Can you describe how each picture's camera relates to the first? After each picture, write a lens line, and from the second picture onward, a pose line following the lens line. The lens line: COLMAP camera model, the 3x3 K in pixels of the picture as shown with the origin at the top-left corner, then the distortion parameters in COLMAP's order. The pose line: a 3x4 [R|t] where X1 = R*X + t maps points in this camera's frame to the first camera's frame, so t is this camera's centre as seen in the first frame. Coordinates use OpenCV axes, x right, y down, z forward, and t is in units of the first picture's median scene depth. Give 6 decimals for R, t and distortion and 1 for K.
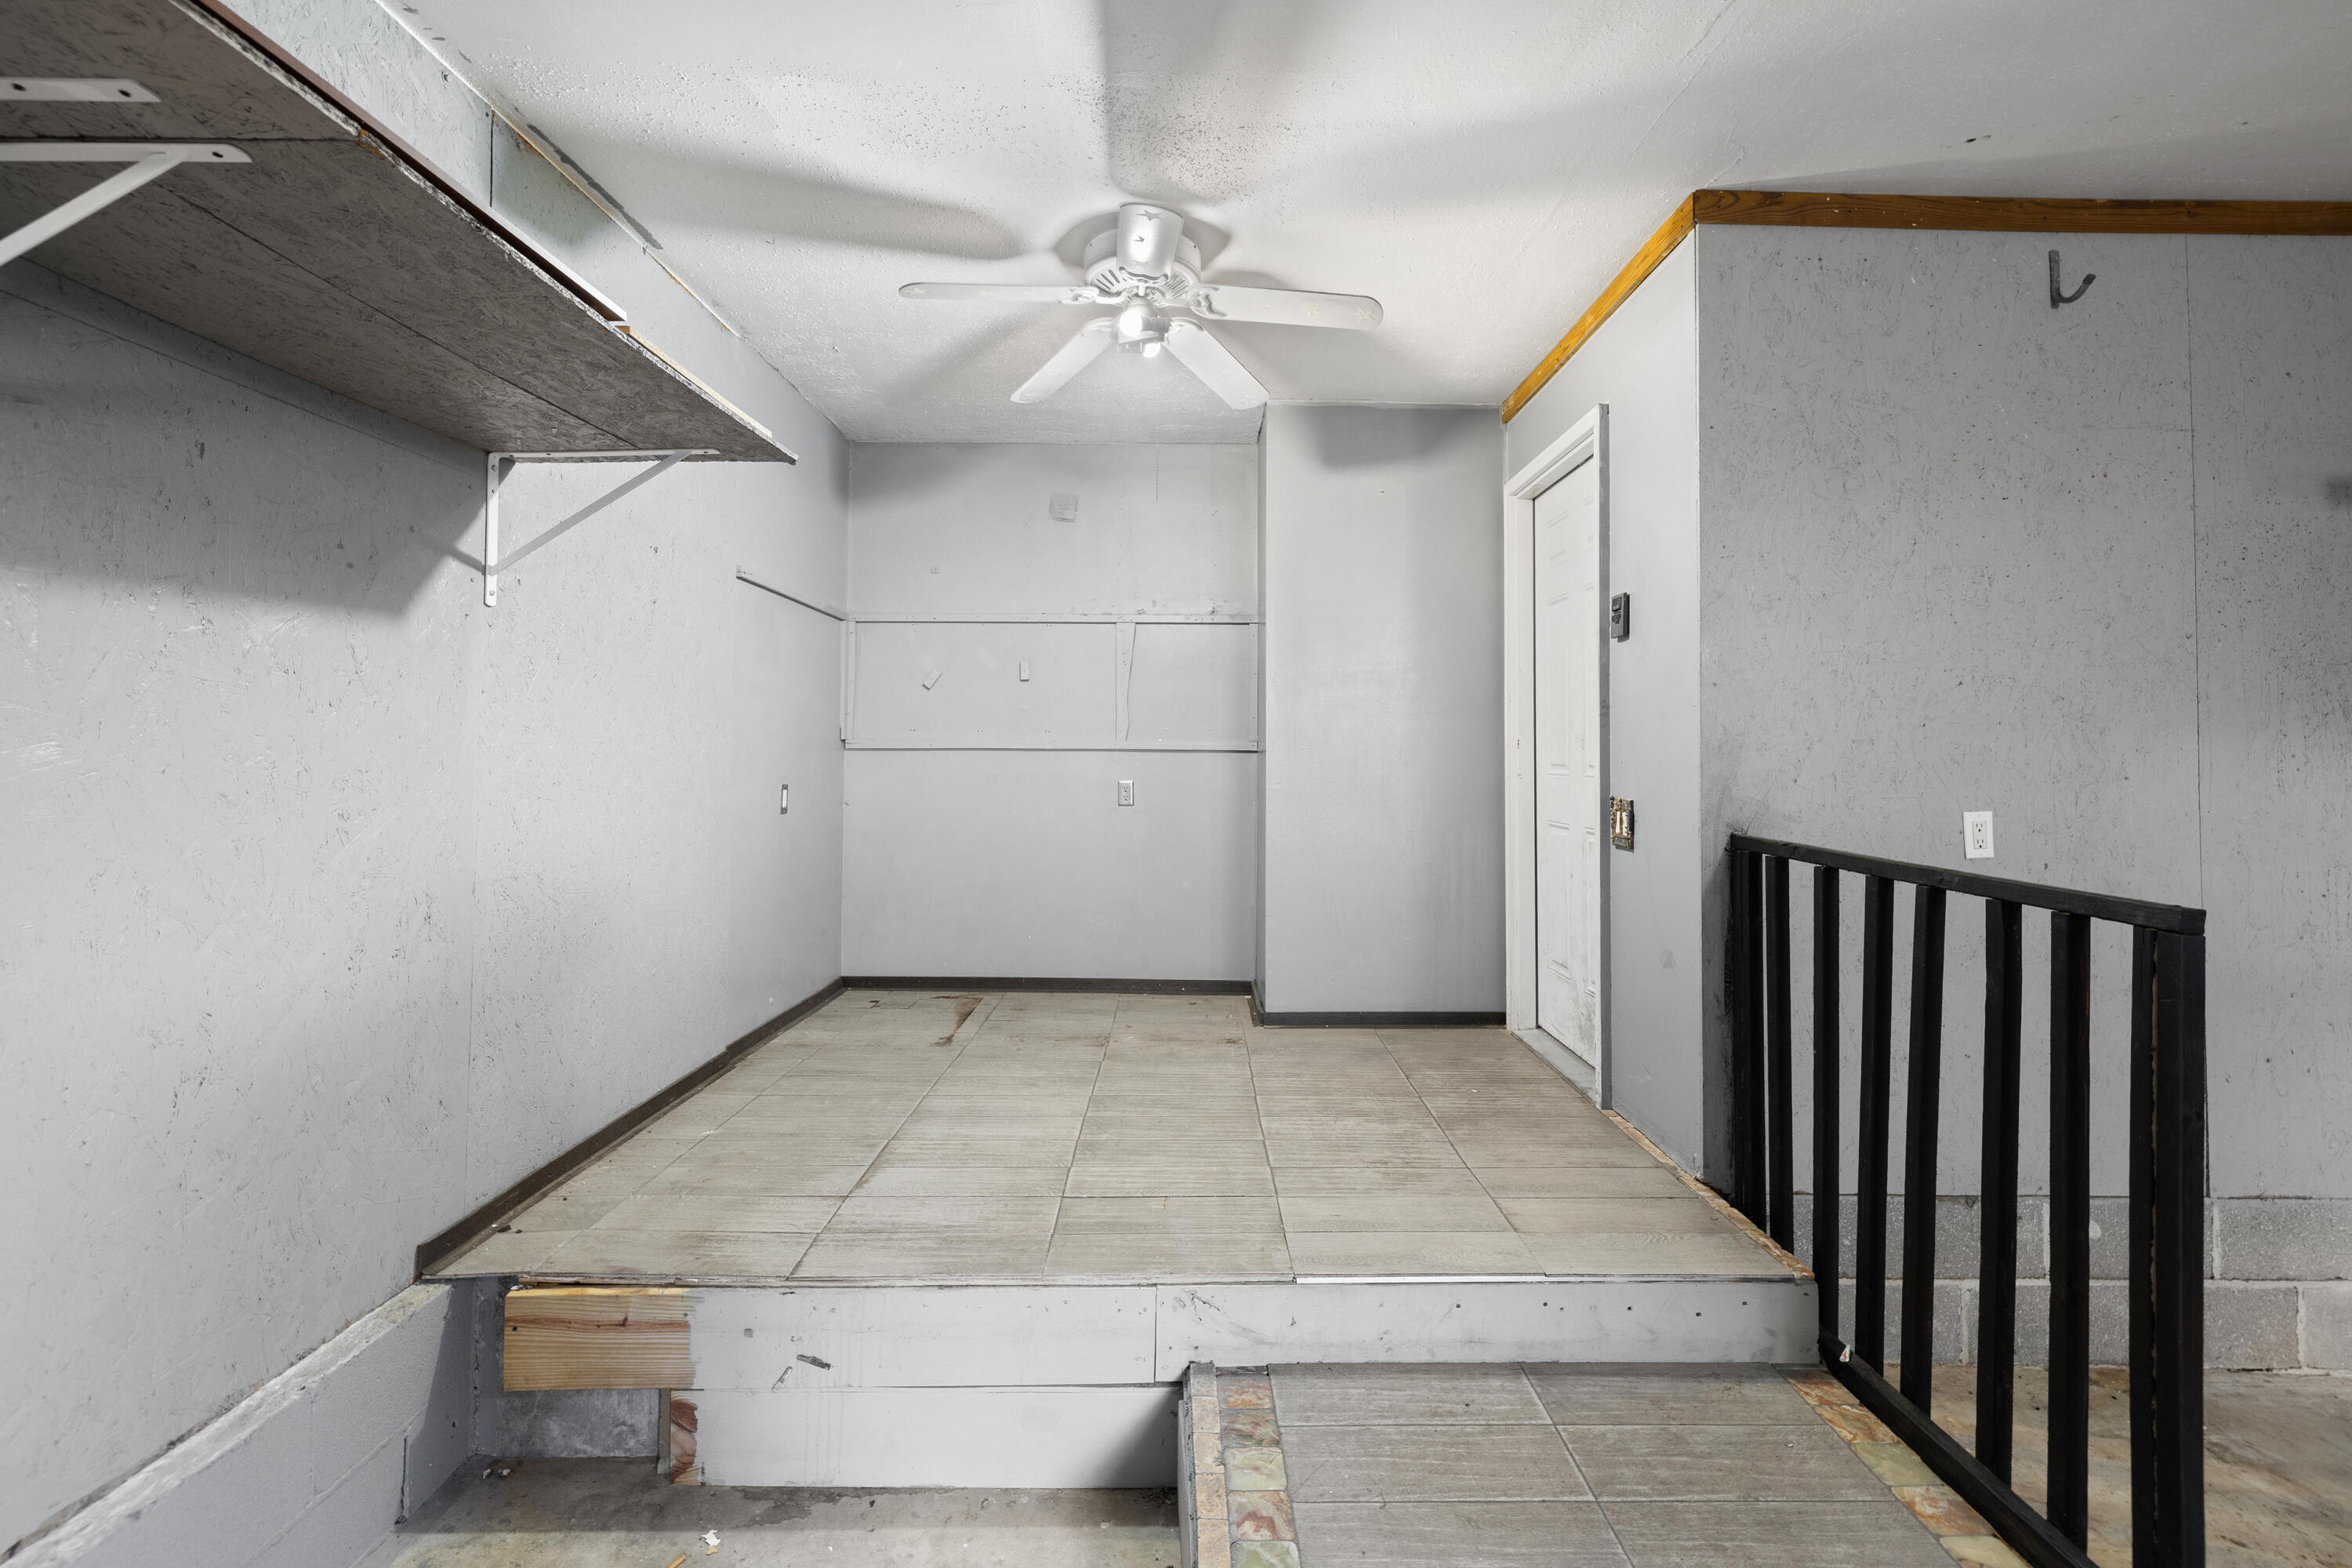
lens RADIAL K [[1006.3, 0, 1184.2], [0, 1006.3, 762.9], [0, 0, 1]] dist [0.000603, 0.000016]
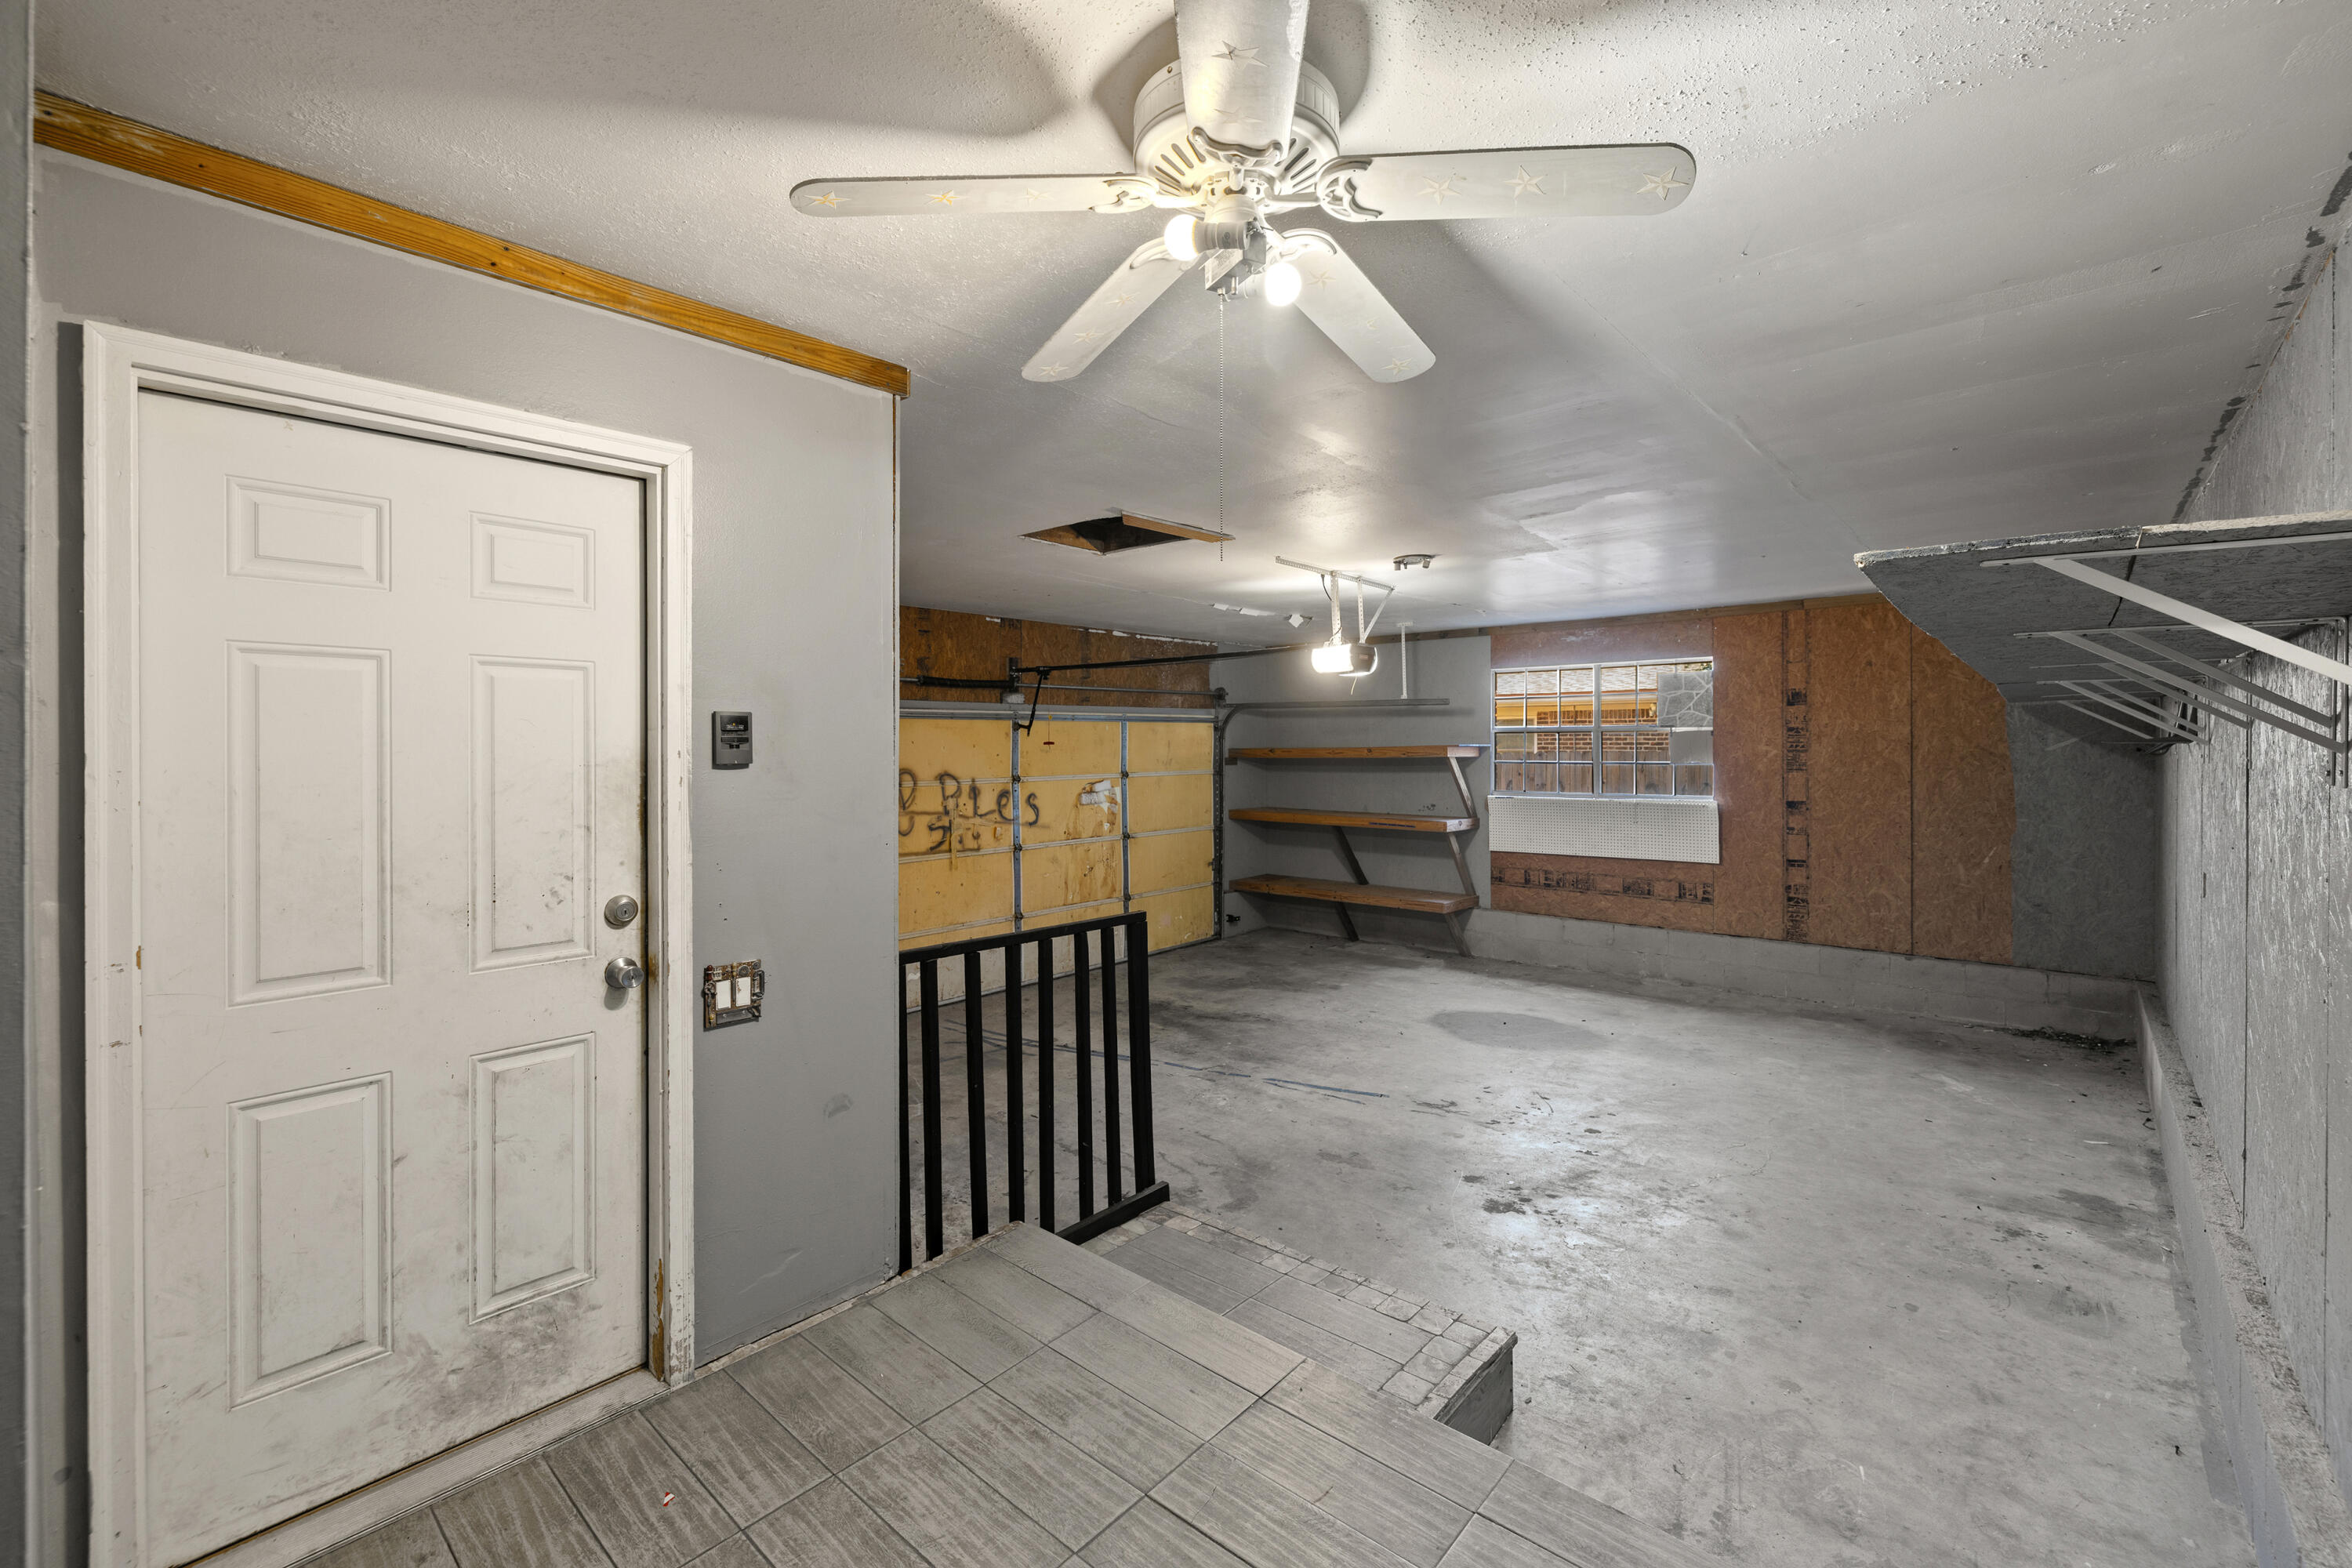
lens RADIAL K [[1006.3, 0, 1174.8], [0, 1006.3, 761.5], [0, 0, 1]] dist [0.000603, 0.000016]
pose [[-0.745253, -0.006692, 0.666748, -0.430165], [0.010346, 0.999713, 0.021597, -0.160777], [-0.666702, 0.022994, -0.744970, 1.556207]]
